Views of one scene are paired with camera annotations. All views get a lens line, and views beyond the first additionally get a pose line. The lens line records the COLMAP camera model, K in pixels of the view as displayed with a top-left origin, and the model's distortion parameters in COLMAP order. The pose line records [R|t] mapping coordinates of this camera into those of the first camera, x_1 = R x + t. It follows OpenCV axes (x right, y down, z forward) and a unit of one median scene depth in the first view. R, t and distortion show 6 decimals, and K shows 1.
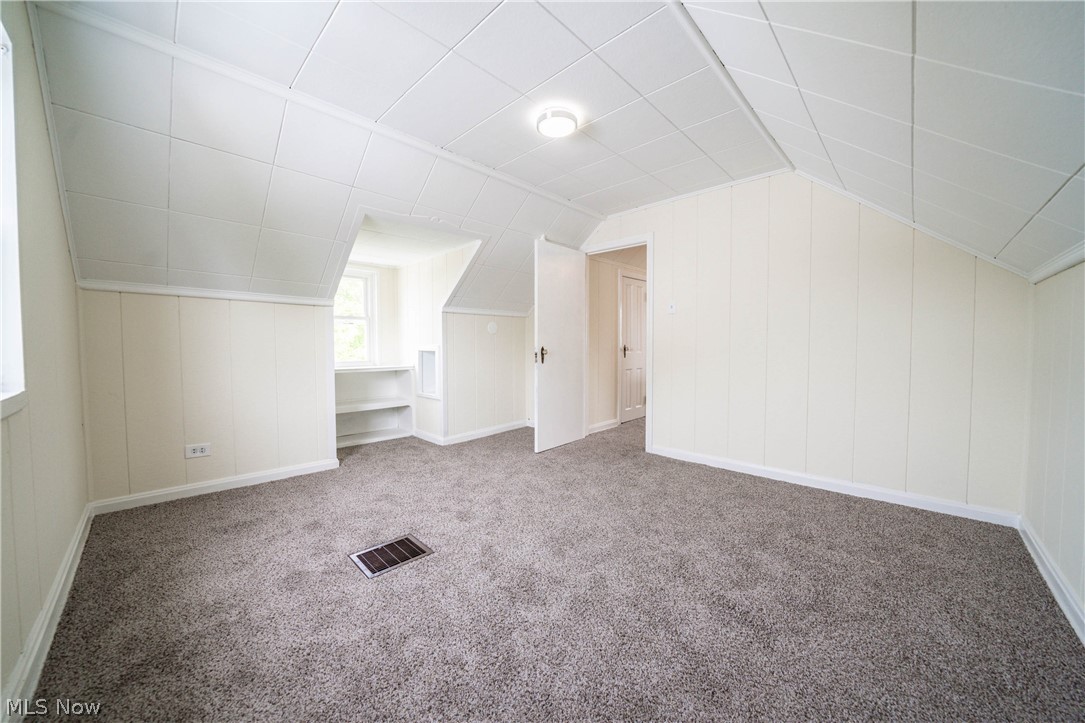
lens RADIAL K [[421.1, 0, 536.9], [0, 421.1, 357.8], [0, 0, 1]] dist [-0.040315, 0.004546]
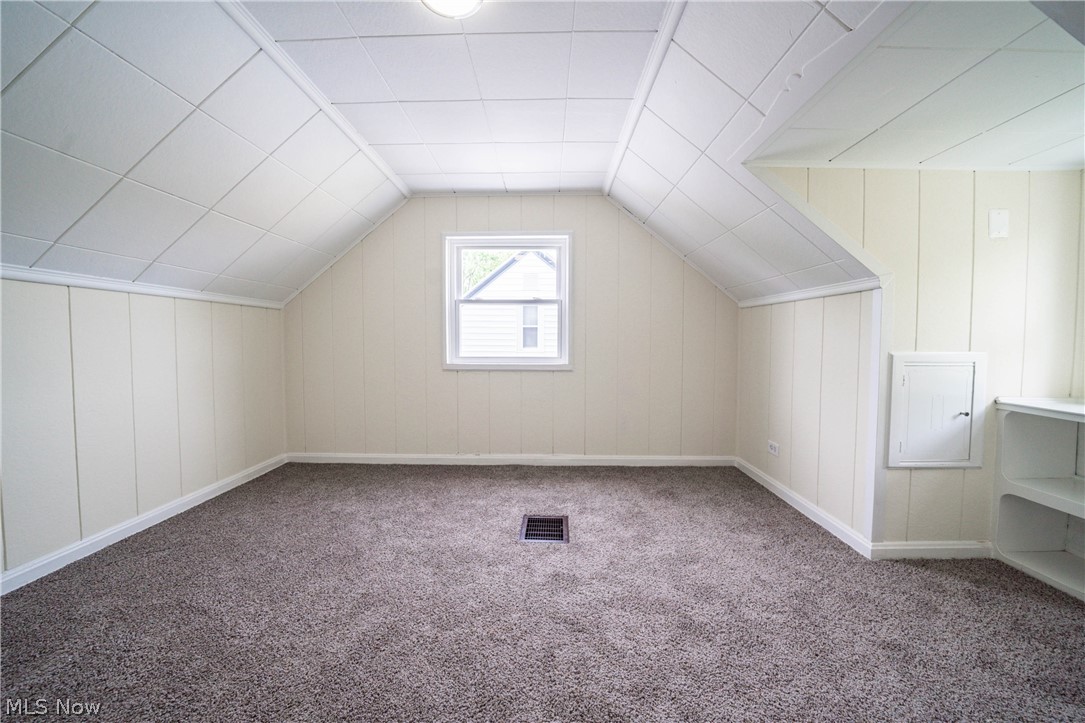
lens RADIAL K [[421.1, 0, 536.9], [0, 421.1, 357.8], [0, 0, 1]] dist [-0.040315, 0.004546]
pose [[-0.768180, 0.041801, -0.638868, 0.333848], [-0.005246, 0.997422, 0.071569, -0.084072], [0.640213, 0.058330, -0.765980, 1.469737]]
